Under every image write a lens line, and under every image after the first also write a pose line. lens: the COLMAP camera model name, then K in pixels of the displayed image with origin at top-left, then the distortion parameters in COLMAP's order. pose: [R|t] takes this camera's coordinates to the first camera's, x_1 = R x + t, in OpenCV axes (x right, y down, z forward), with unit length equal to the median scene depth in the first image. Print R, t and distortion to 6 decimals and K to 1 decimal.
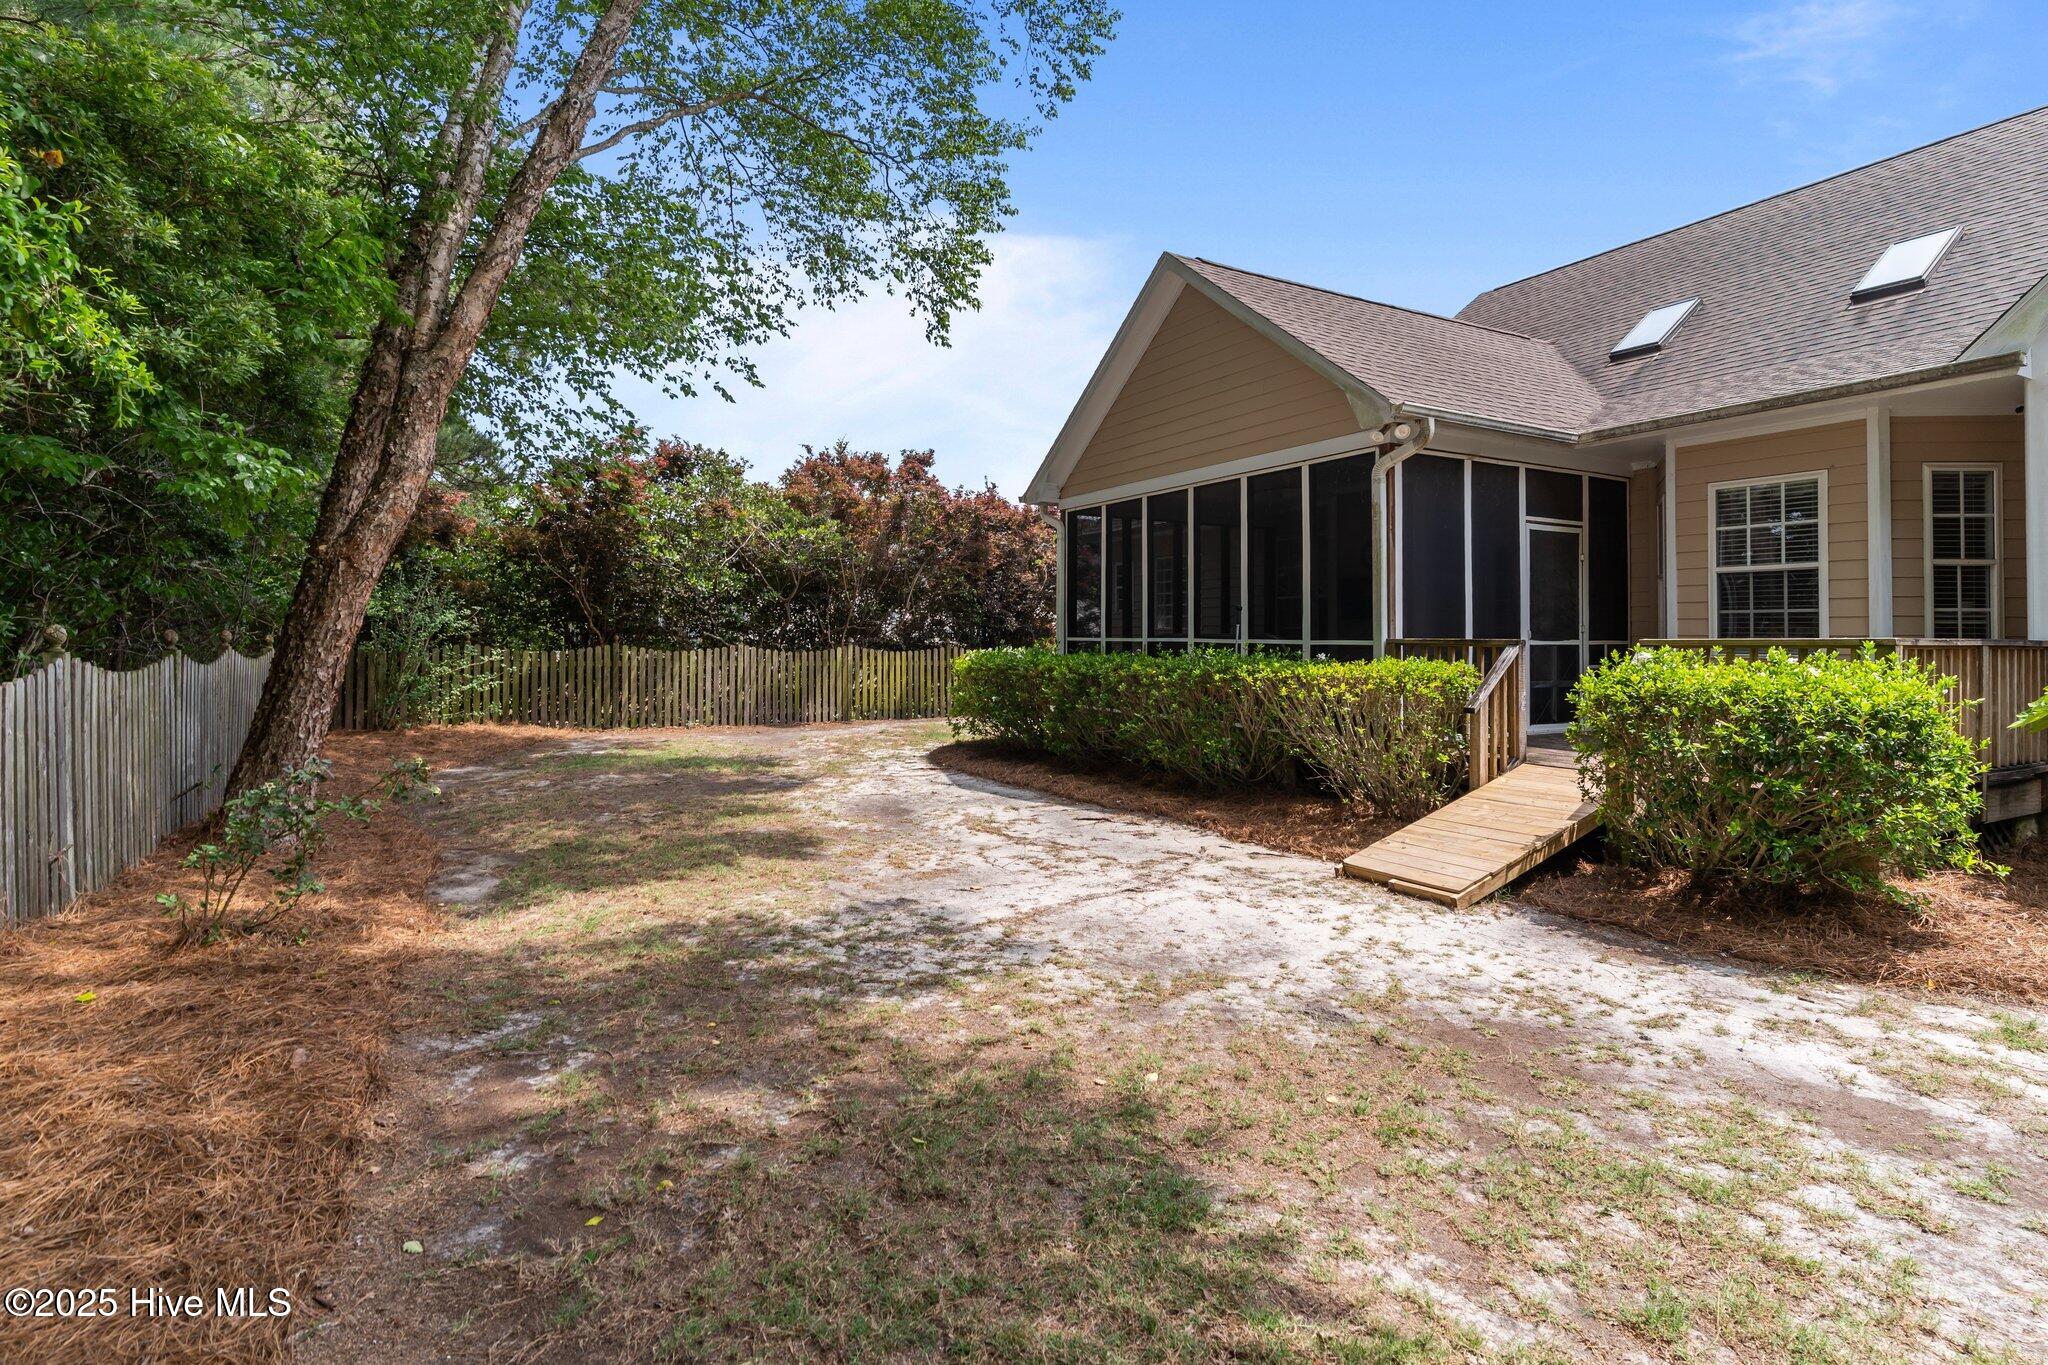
lens RADIAL K [[991.5, 0, 1027.5], [0, 991.5, 637.0], [0, 0, 1]] dist [0.000320, -0.000818]
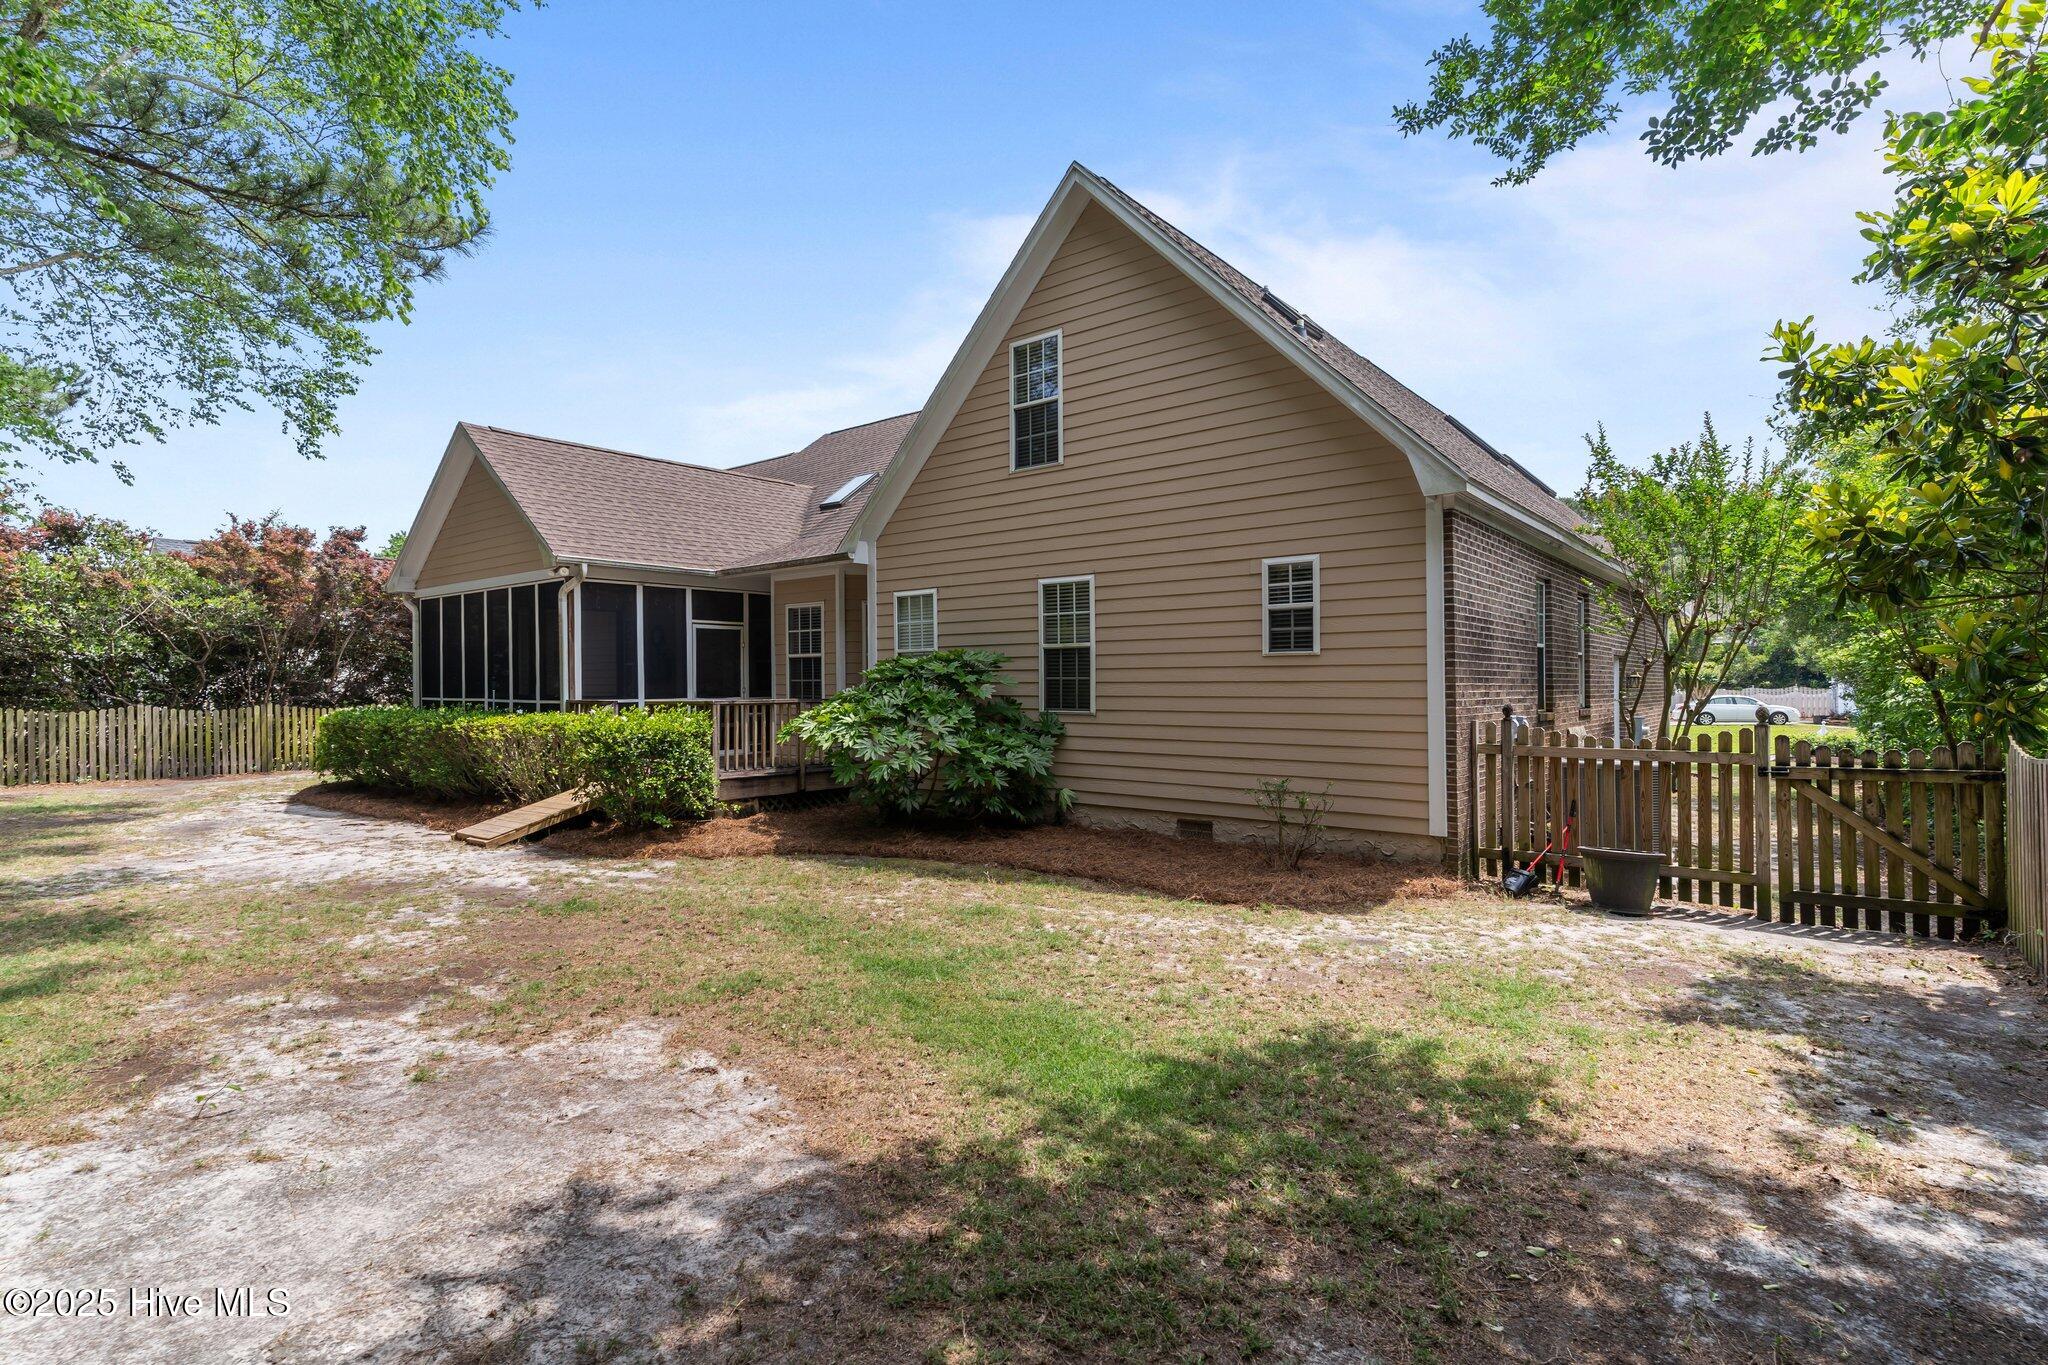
lens RADIAL K [[991.5, 0, 1023.6], [0, 991.5, 689.4], [0, 0, 1]] dist [0.000320, -0.000818]
pose [[0.934936, -0.011516, 0.354630, 0.309767], [0.008791, 0.999918, 0.009294, -0.014776], [-0.354708, -0.005572, 0.934961, -0.476798]]
